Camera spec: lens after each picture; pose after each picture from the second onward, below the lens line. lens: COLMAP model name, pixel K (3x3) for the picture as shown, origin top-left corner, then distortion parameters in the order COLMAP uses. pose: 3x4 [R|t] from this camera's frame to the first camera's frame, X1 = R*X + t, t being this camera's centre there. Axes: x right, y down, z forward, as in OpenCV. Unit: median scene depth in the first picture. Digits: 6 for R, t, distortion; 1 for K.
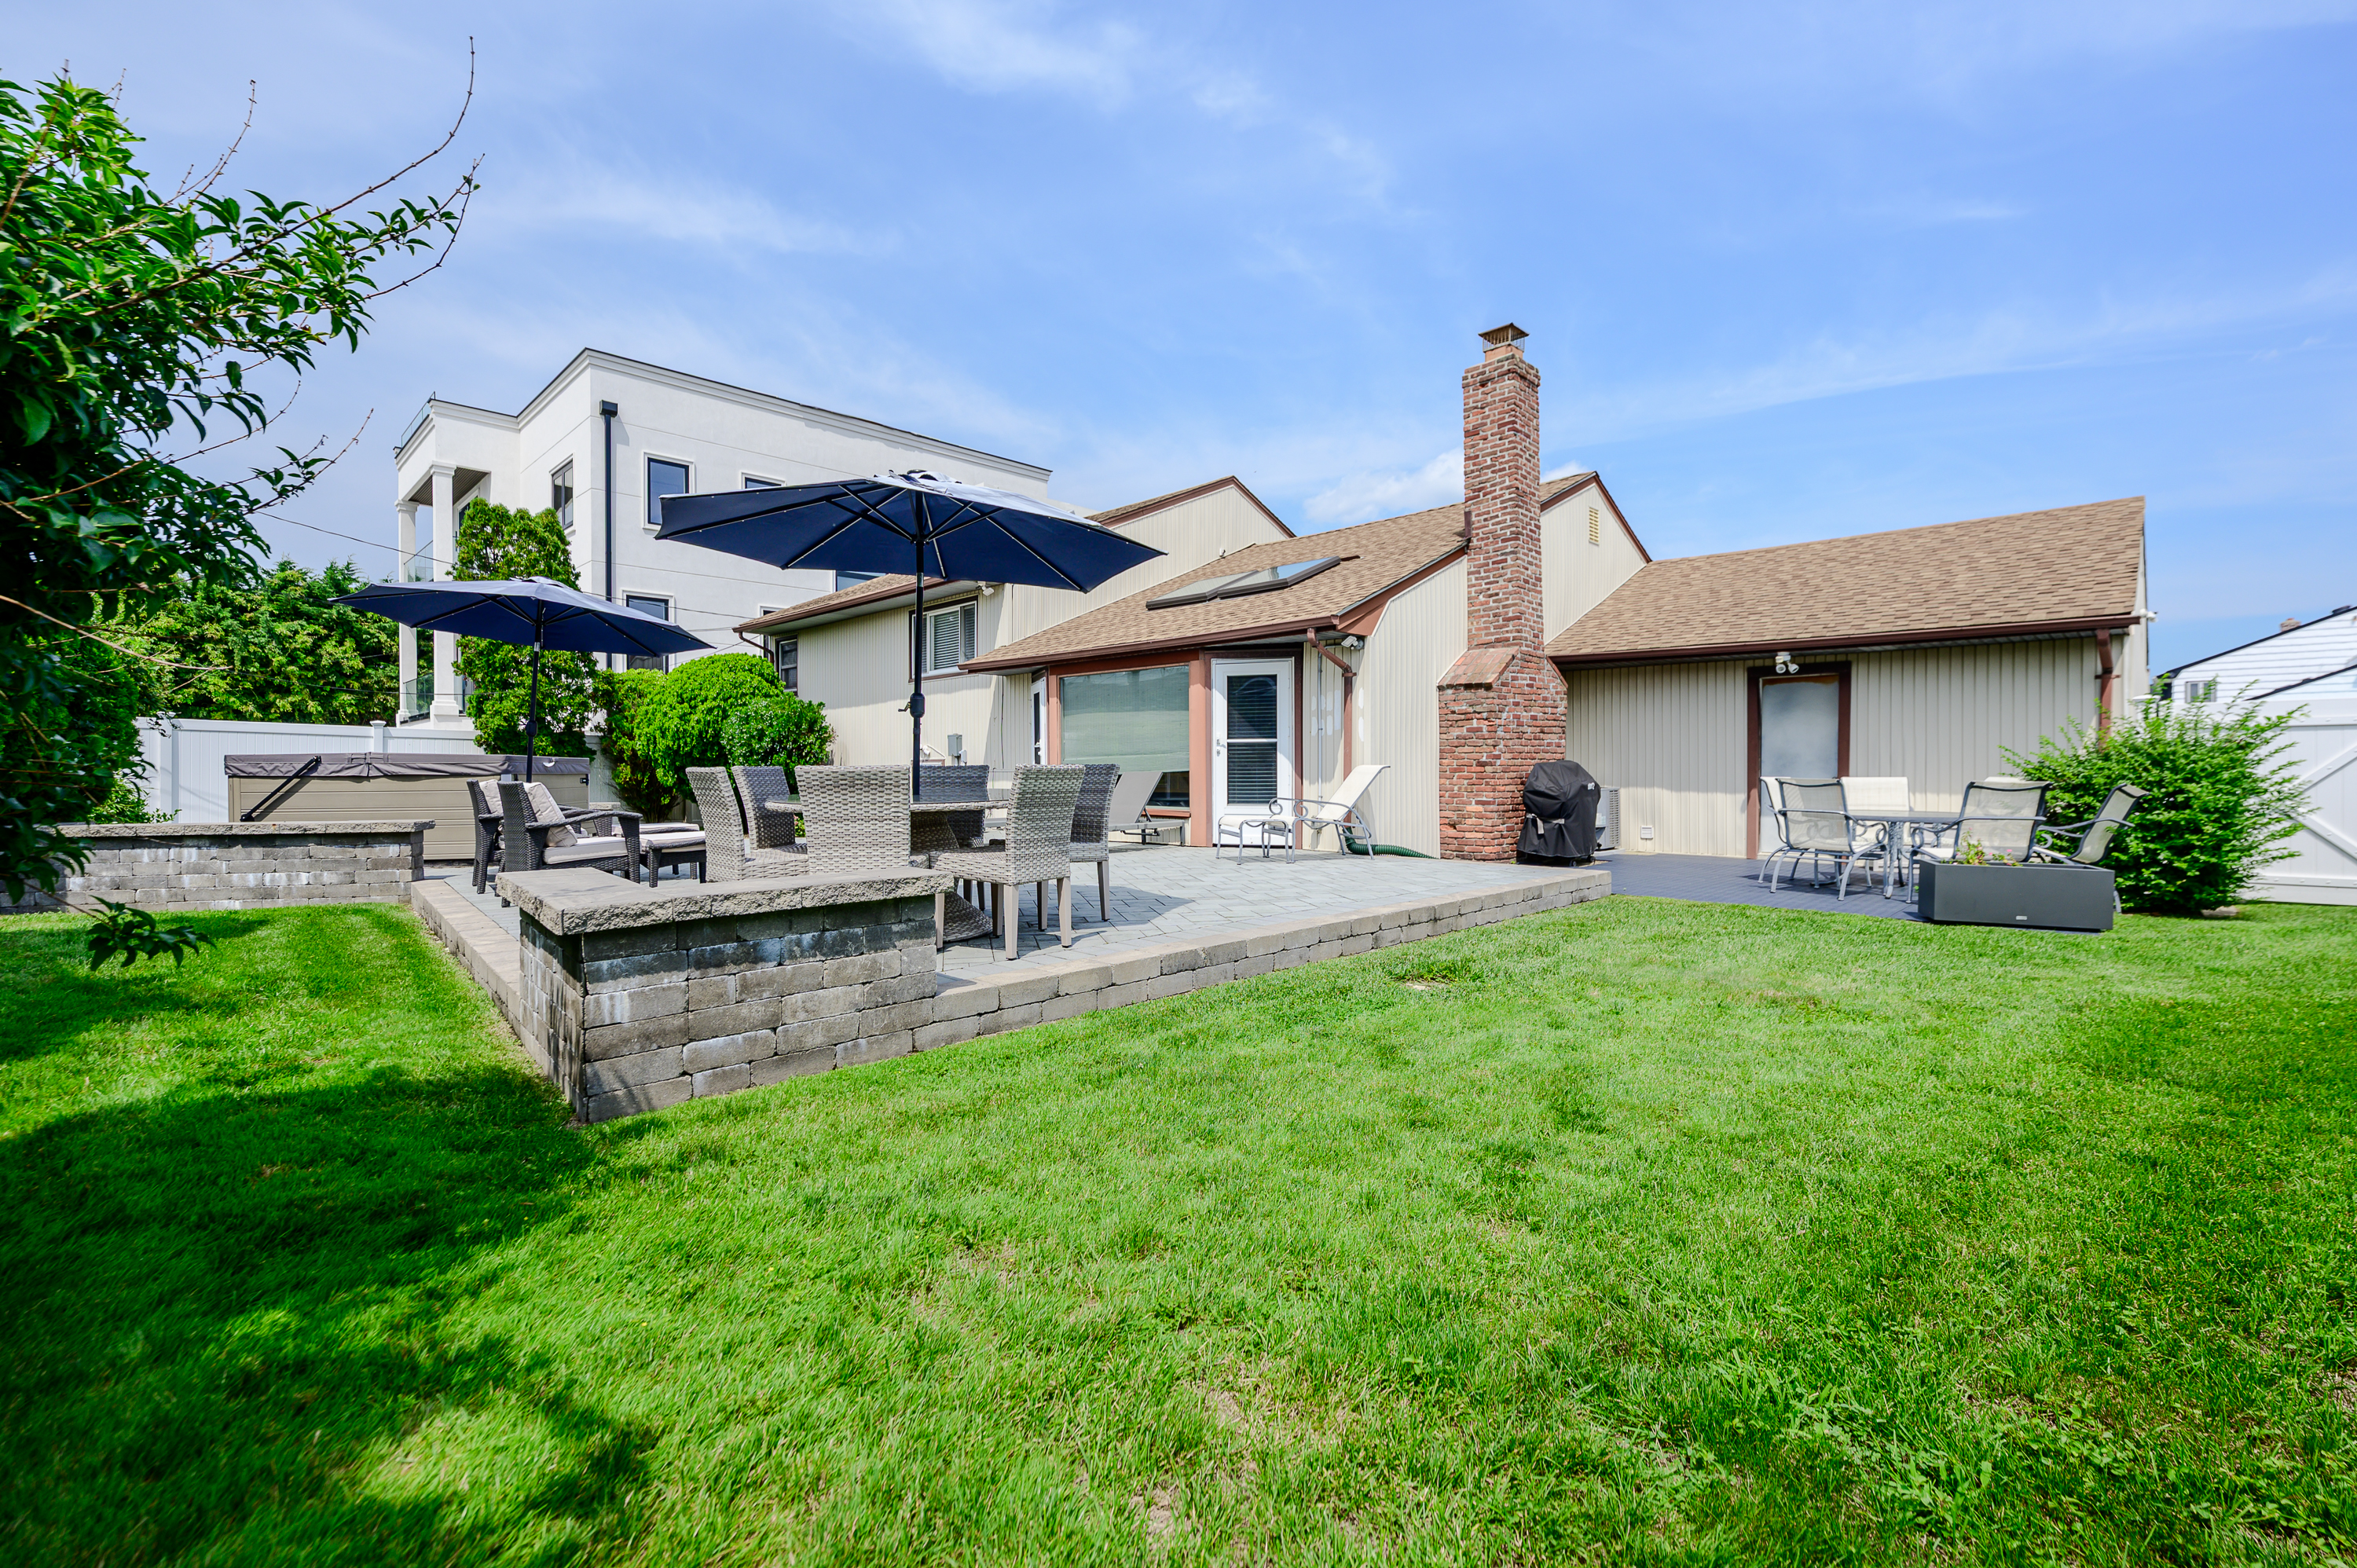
lens RADIAL K [[1024.8, 0, 1178.5], [0, 1024.8, 784.0], [0, 0, 1]] dist [-0.000403, -0.000019]
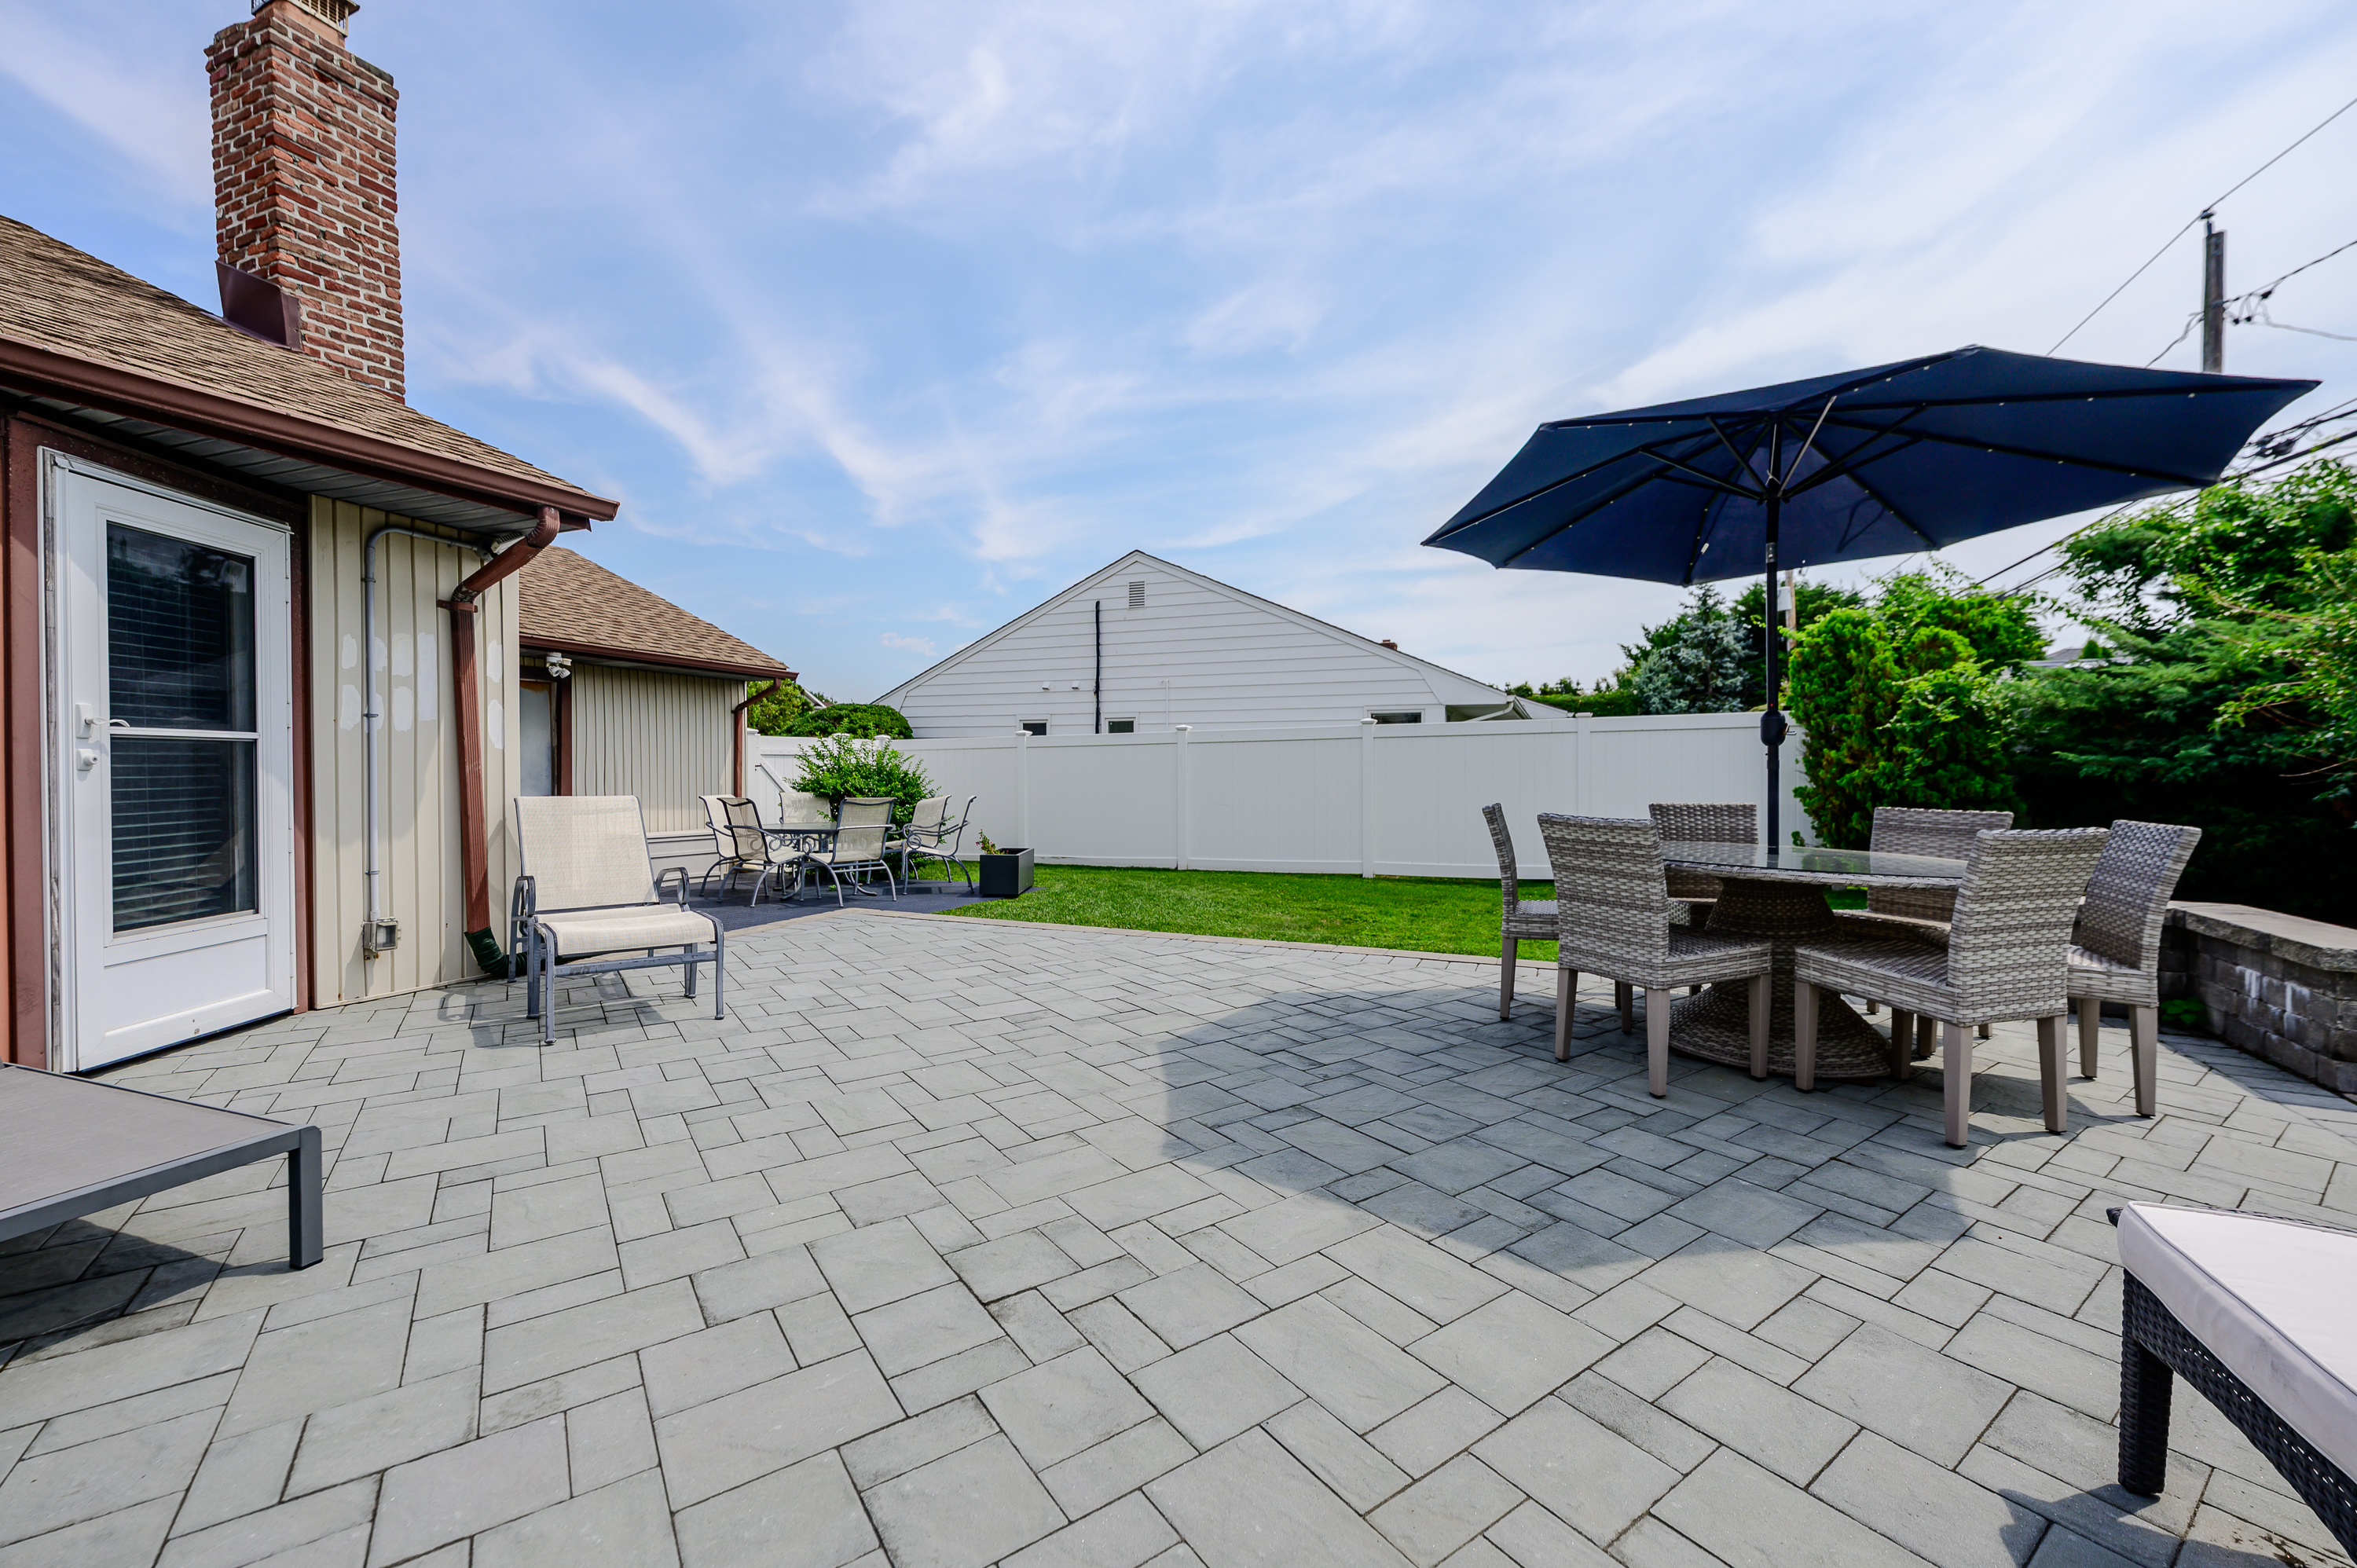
lens RADIAL K [[952.1, 0, 1180.8], [0, 952.1, 778.2], [0, 0, 1]] dist [-0.000280, 0.000325]
pose [[-0.381961, -0.009460, 0.924130, -0.346532], [0.009114, 0.999860, 0.014002, -0.027752], [-0.924133, 0.013770, -0.381822, 0.799451]]
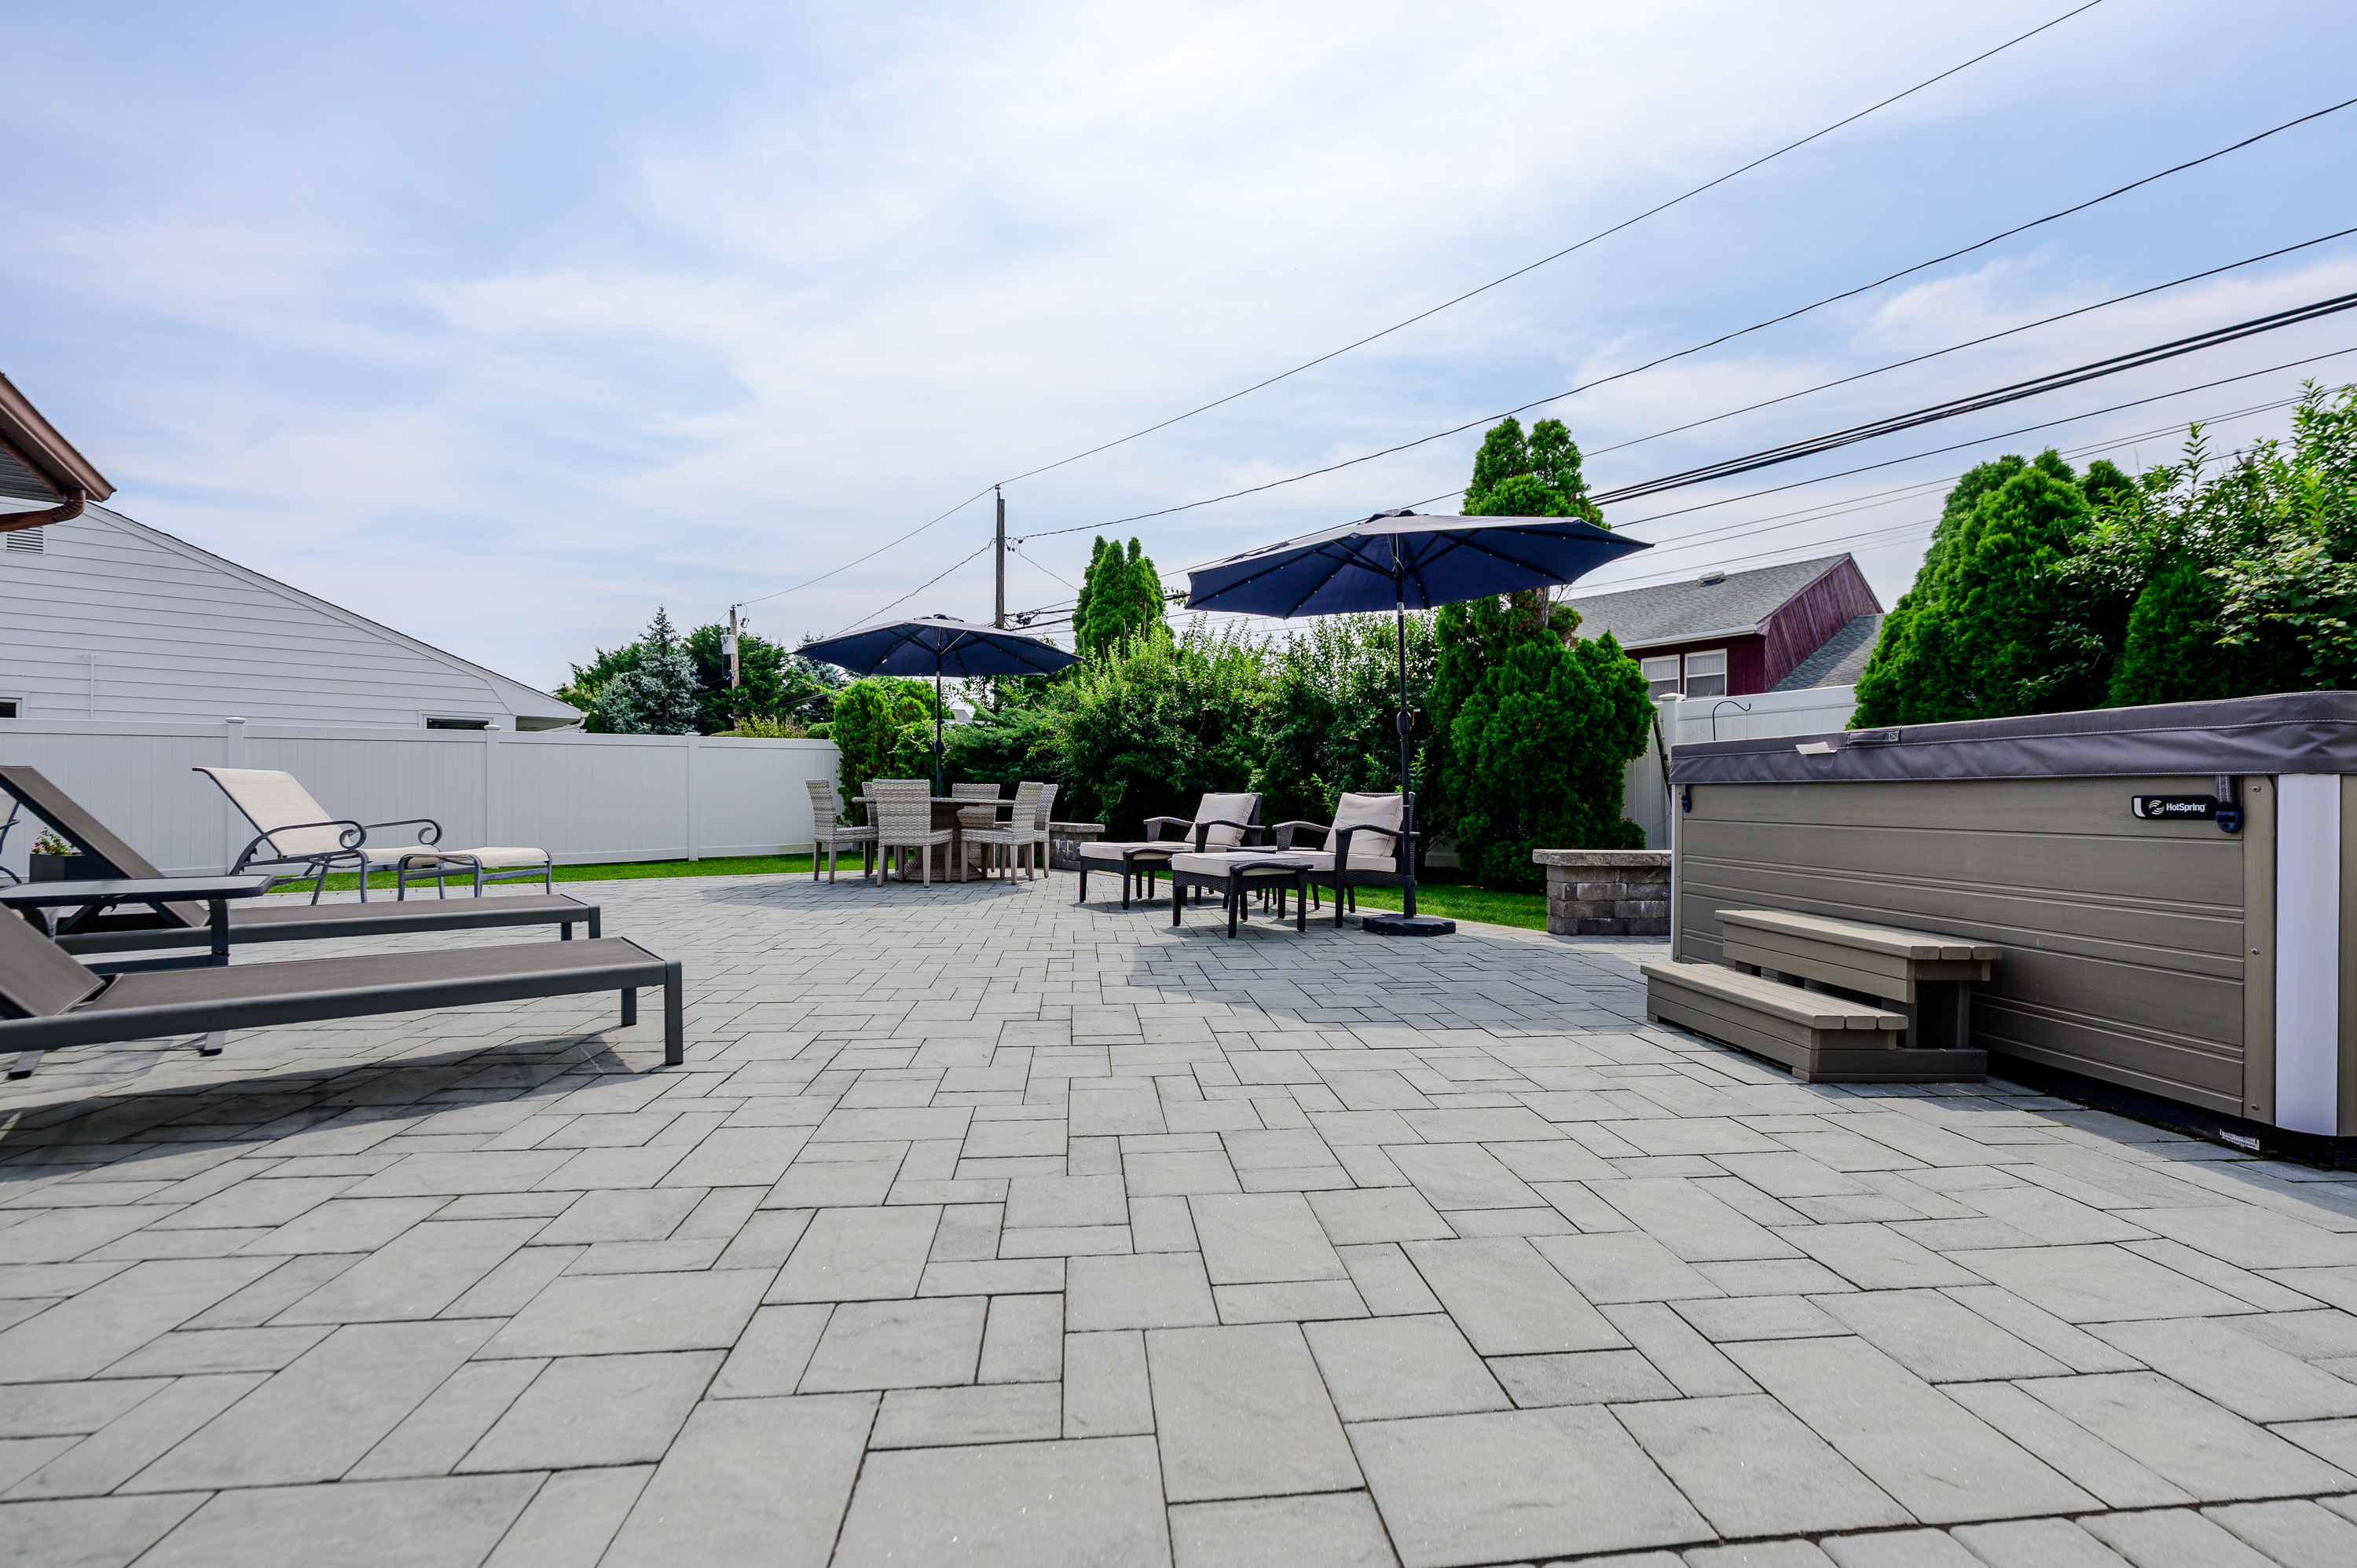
lens RADIAL K [[952.1, 0, 1180.8], [0, 952.1, 778.2], [0, 0, 1]] dist [-0.000280, 0.000325]
pose [[-0.992645, -0.005402, 0.120941, -0.409936], [-0.006592, 0.999934, -0.009439, -0.009657], [-0.120882, -0.010166, -0.992615, 1.189200]]
